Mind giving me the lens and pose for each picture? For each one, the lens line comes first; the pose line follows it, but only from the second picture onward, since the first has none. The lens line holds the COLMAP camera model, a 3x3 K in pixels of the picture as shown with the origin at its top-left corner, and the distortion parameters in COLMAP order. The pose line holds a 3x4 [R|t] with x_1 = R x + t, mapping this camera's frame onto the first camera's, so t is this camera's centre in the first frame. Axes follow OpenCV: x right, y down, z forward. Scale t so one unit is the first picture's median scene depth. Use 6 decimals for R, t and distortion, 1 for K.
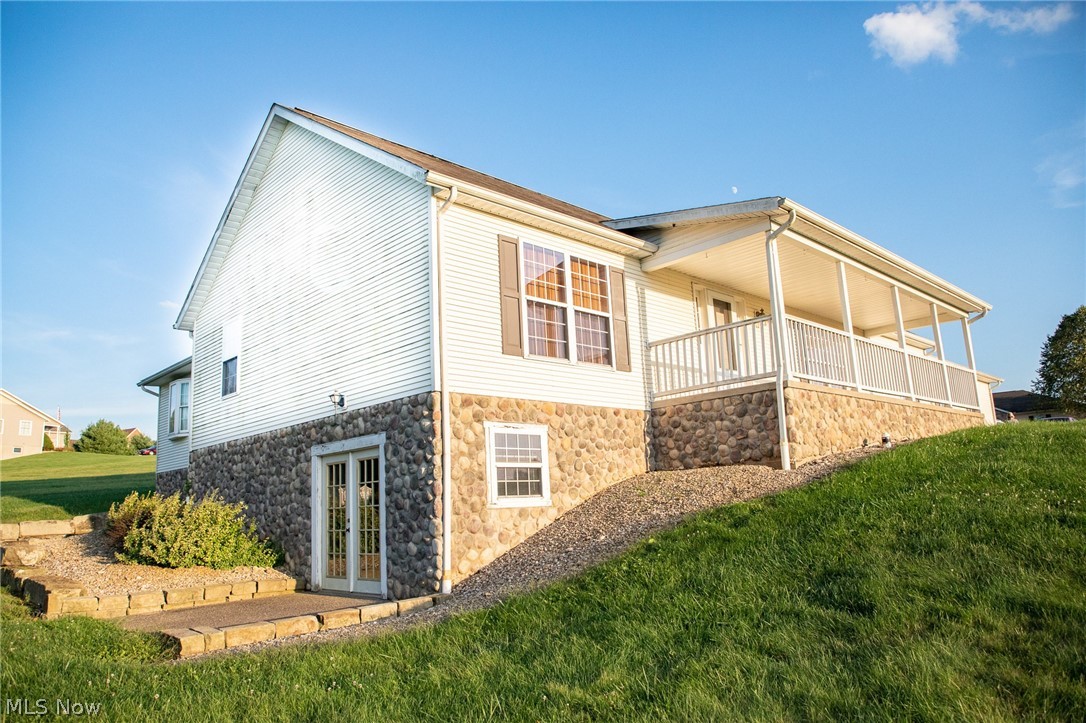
lens RADIAL K [[734.6, 0, 543.0], [0, 734.6, 365.6], [0, 0, 1]] dist [-0.029661, -0.000656]
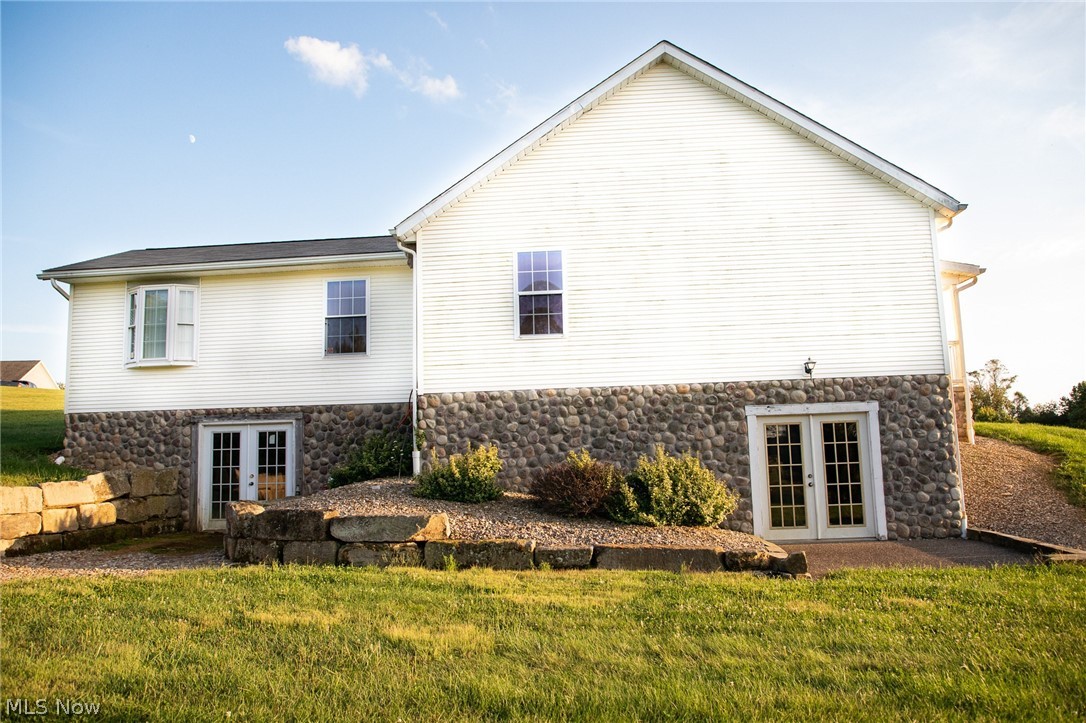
lens RADIAL K [[734.6, 0, 542.3], [0, 734.6, 362.7], [0, 0, 1]] dist [-0.029661, -0.000656]
pose [[0.743344, 0.113326, 0.659240, -1.456339], [-0.132600, 0.990951, -0.020831, 0.129816], [-0.655635, -0.071931, 0.751644, 0.486761]]
